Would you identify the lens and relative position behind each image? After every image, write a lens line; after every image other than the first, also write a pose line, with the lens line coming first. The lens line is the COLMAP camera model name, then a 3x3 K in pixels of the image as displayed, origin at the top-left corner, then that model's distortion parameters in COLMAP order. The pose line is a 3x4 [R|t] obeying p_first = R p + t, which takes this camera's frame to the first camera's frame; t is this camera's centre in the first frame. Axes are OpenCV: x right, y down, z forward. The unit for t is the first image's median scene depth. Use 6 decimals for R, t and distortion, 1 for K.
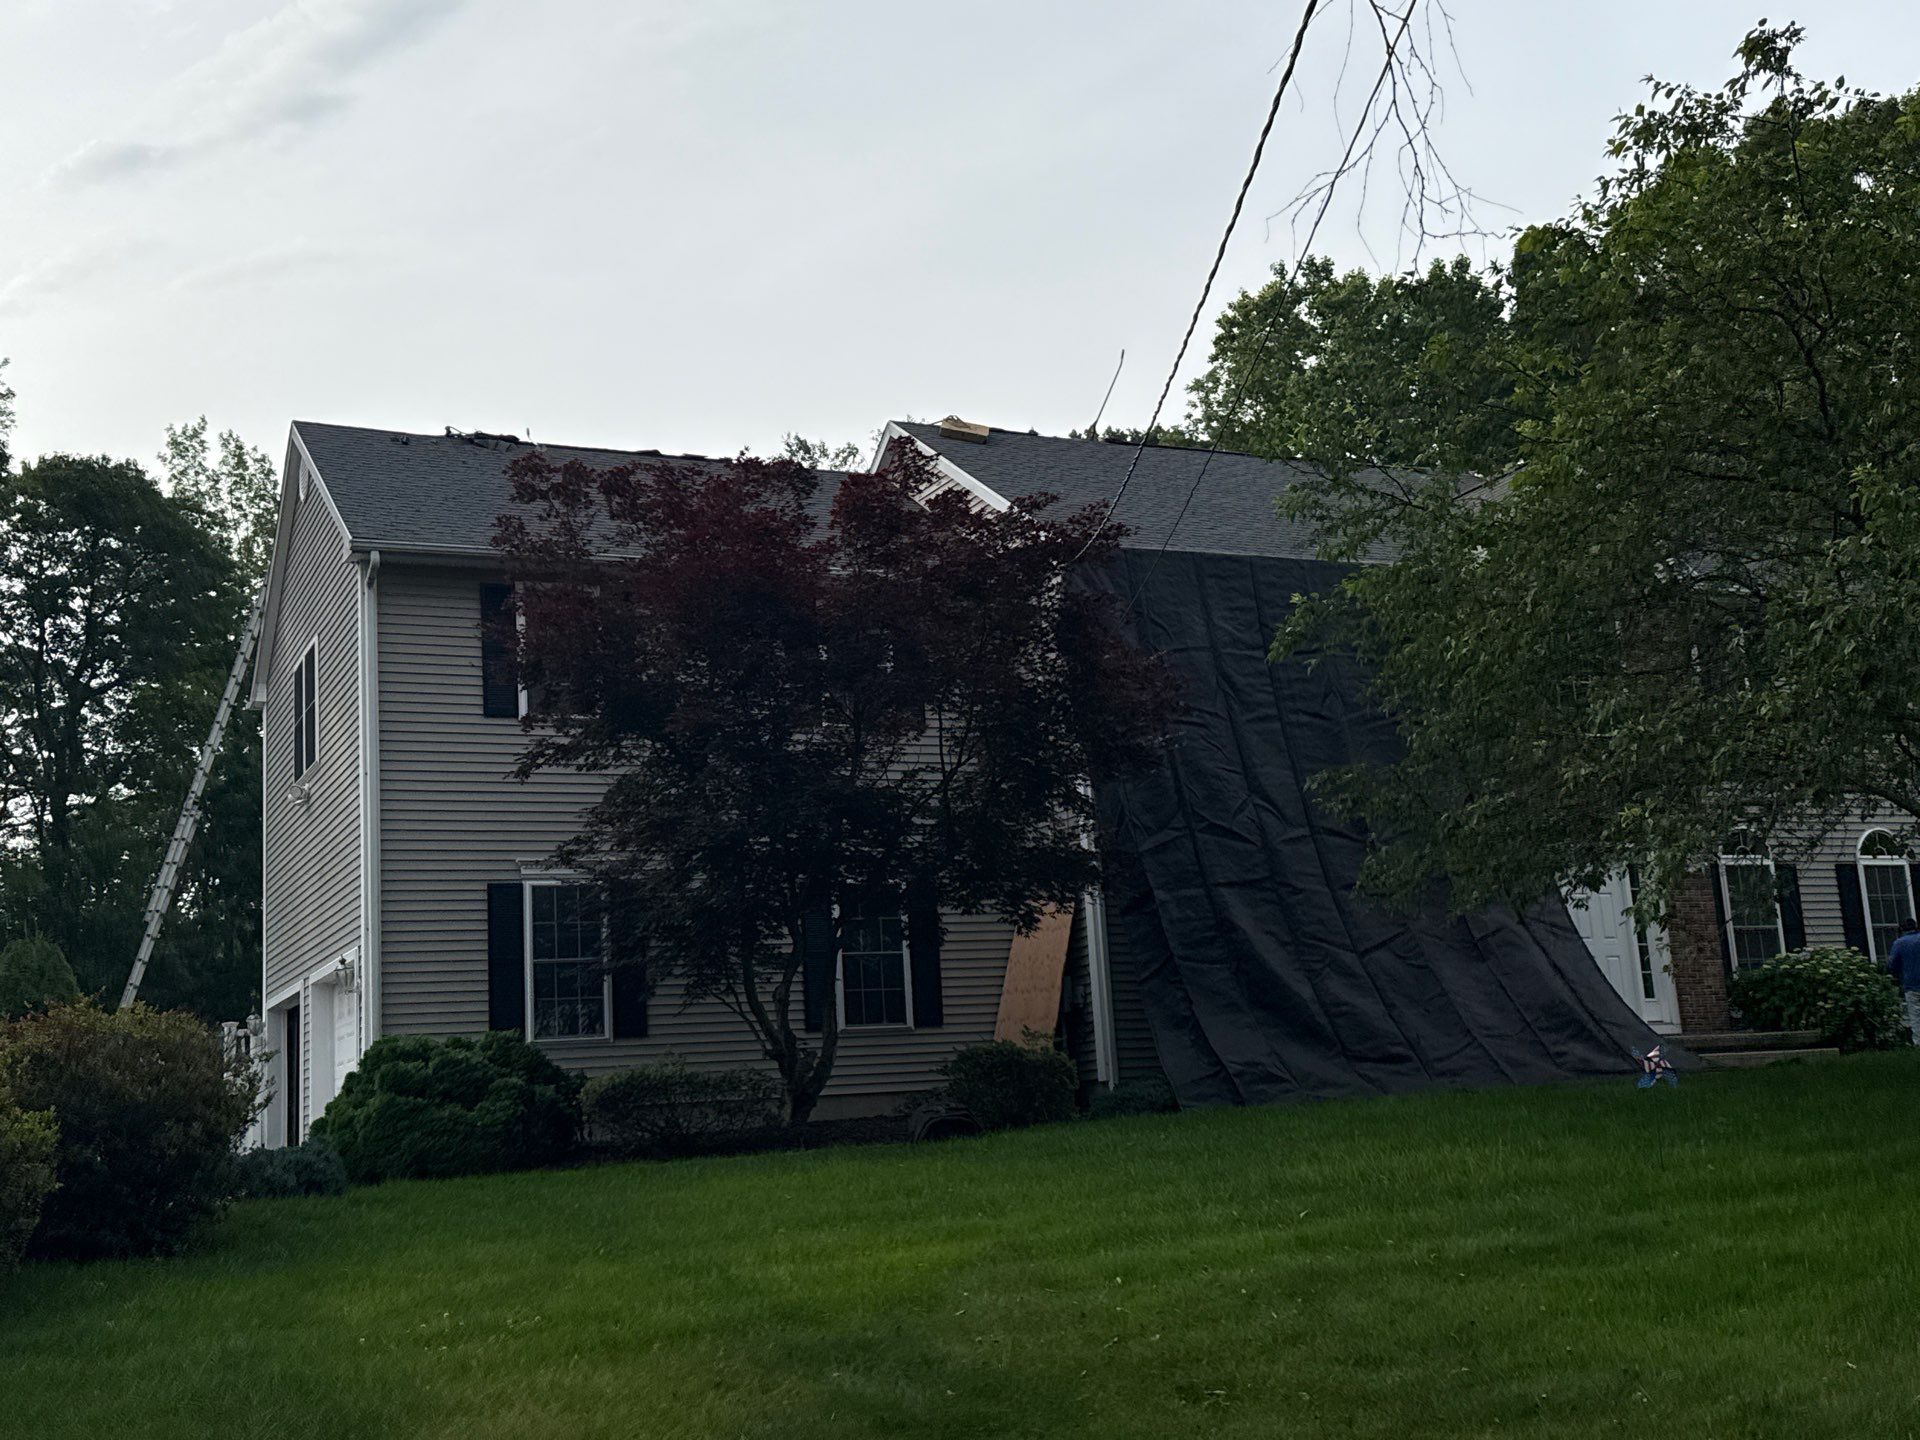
lens RADIAL K [[2127.2, 0, 972.9], [0, 2127.2, 726.8], [0, 0, 1]] dist [0.185099, -0.362471]
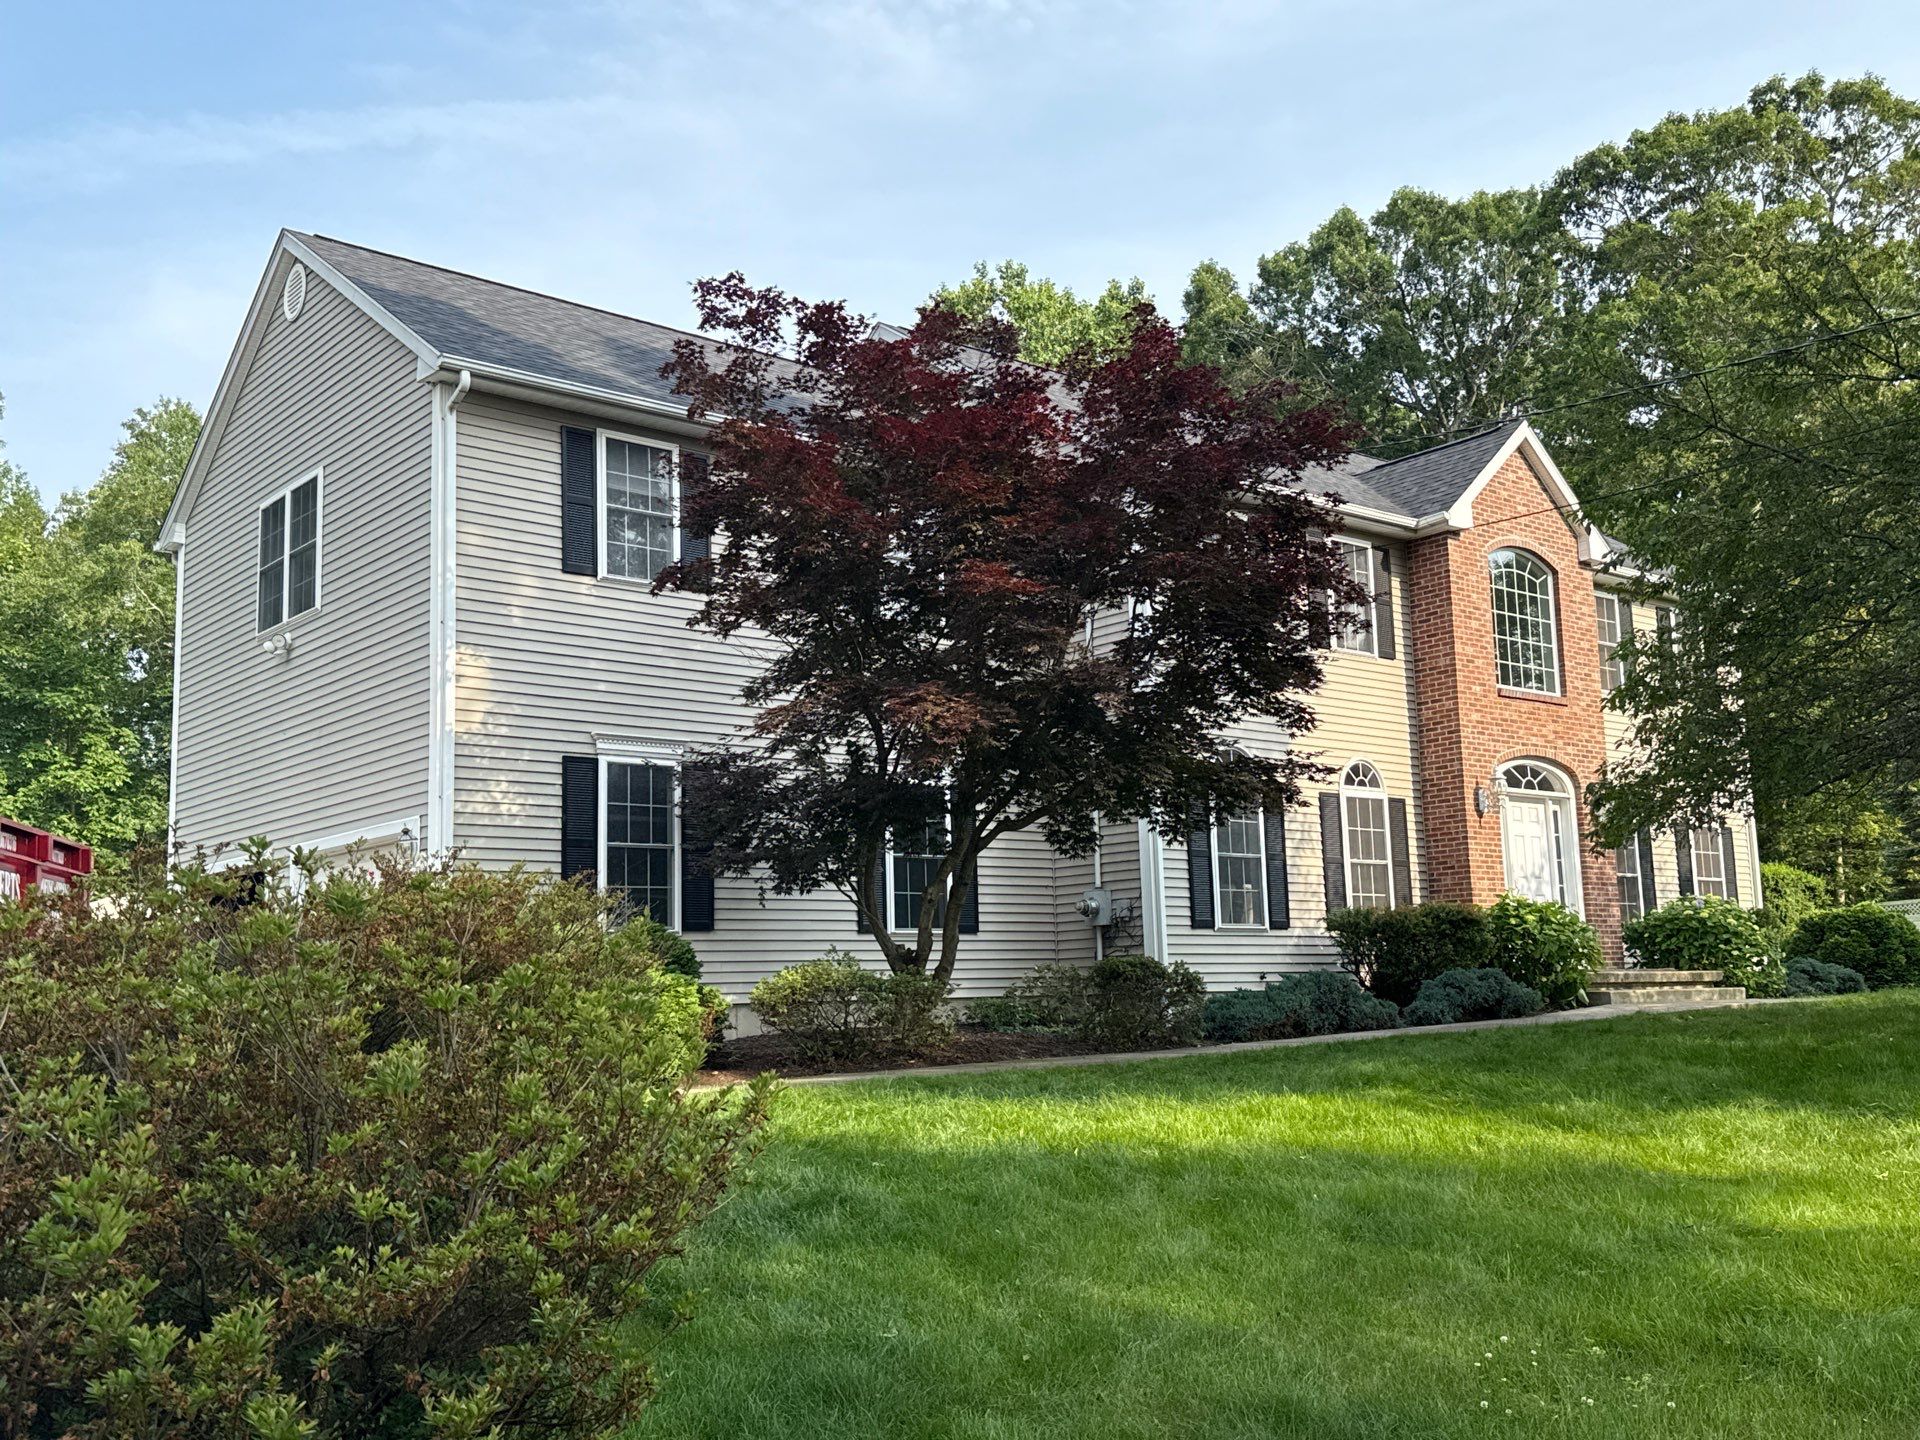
lens RADIAL K [[1789.3, 0, 950.1], [0, 1789.3, 728.4], [0, 0, 1]] dist [0.179912, -0.287637]
pose [[0.967208, 0.072546, 0.243404, -0.088301], [-0.079051, 0.996725, 0.017054, 0.012377], [-0.241370, -0.035736, 0.969775, 0.076774]]
